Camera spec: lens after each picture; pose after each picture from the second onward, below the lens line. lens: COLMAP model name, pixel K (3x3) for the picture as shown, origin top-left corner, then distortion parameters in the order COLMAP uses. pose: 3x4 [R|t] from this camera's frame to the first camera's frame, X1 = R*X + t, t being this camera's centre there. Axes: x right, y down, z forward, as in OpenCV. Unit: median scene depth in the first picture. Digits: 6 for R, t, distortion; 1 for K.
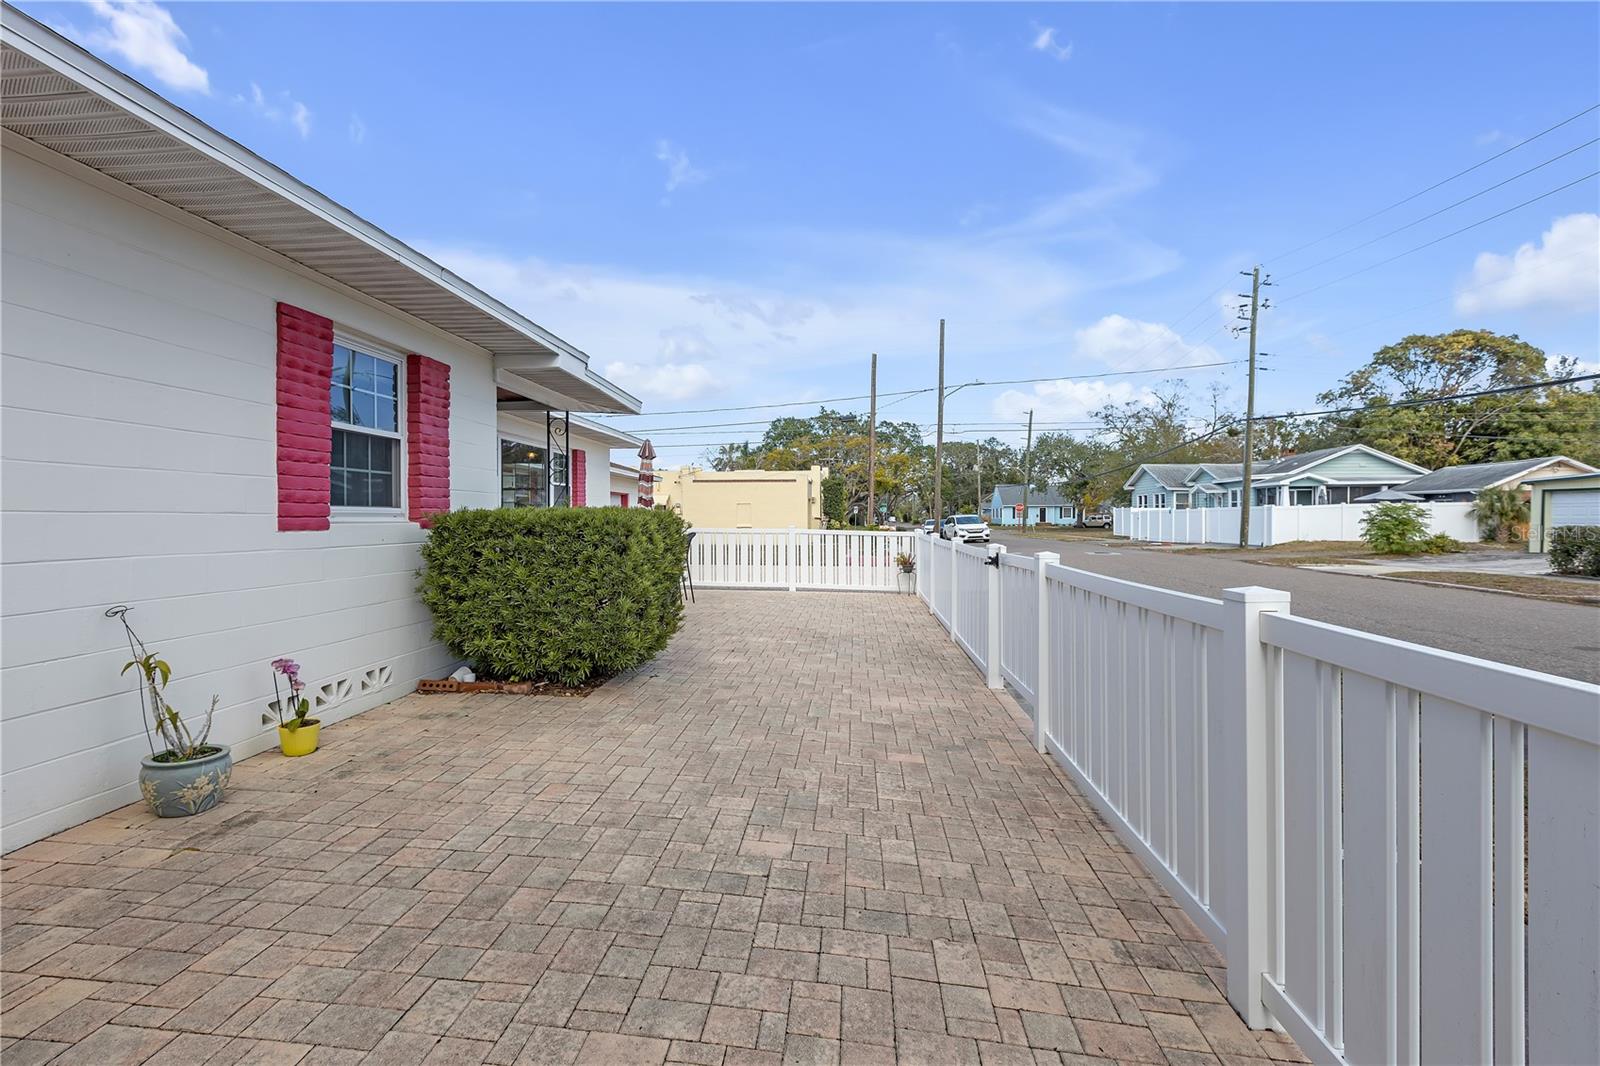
lens RADIAL K [[730.7, 0, 797.0], [0, 730.7, 527.7], [0, 0, 1]] dist [0.003123, 0.000097]
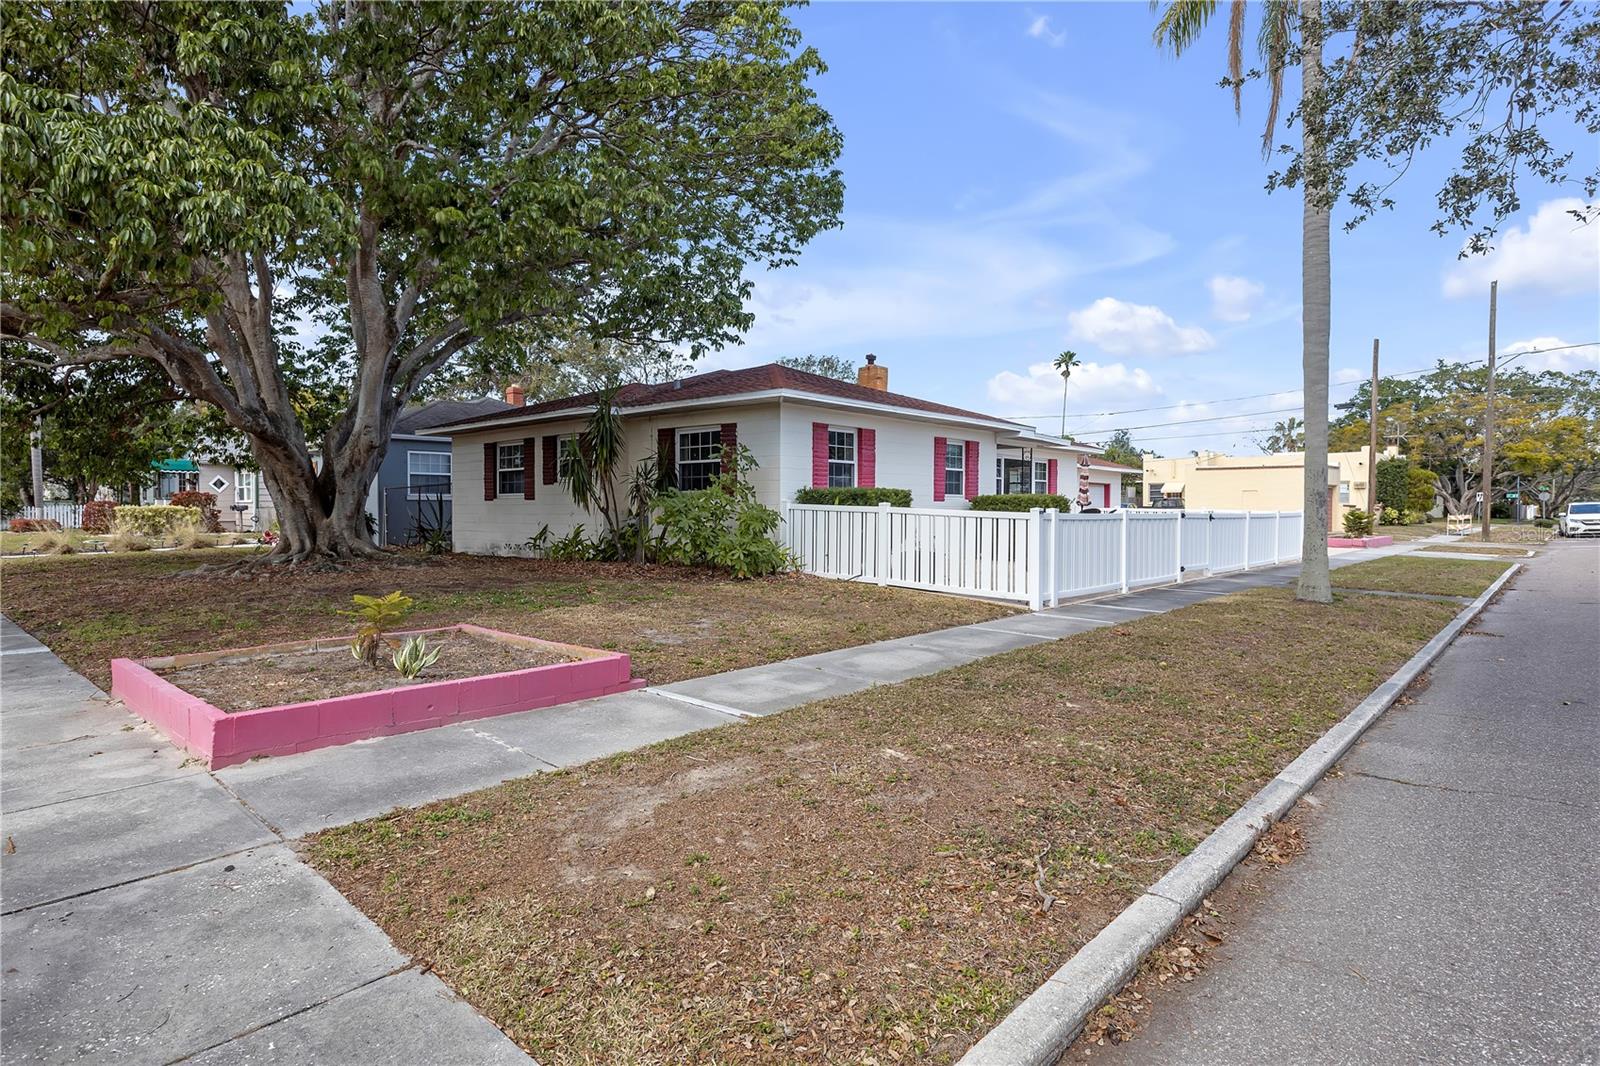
lens RADIAL K [[856.7, 0, 800.8], [0, 856.7, 531.9], [0, 0, 1]] dist [0.000462, 0.000007]
pose [[0.795511, 0.019974, -0.605610, 0.955766], [-0.011290, 0.999772, 0.018144, 0.062143], [0.605834, -0.007596, 0.795555, -1.985415]]
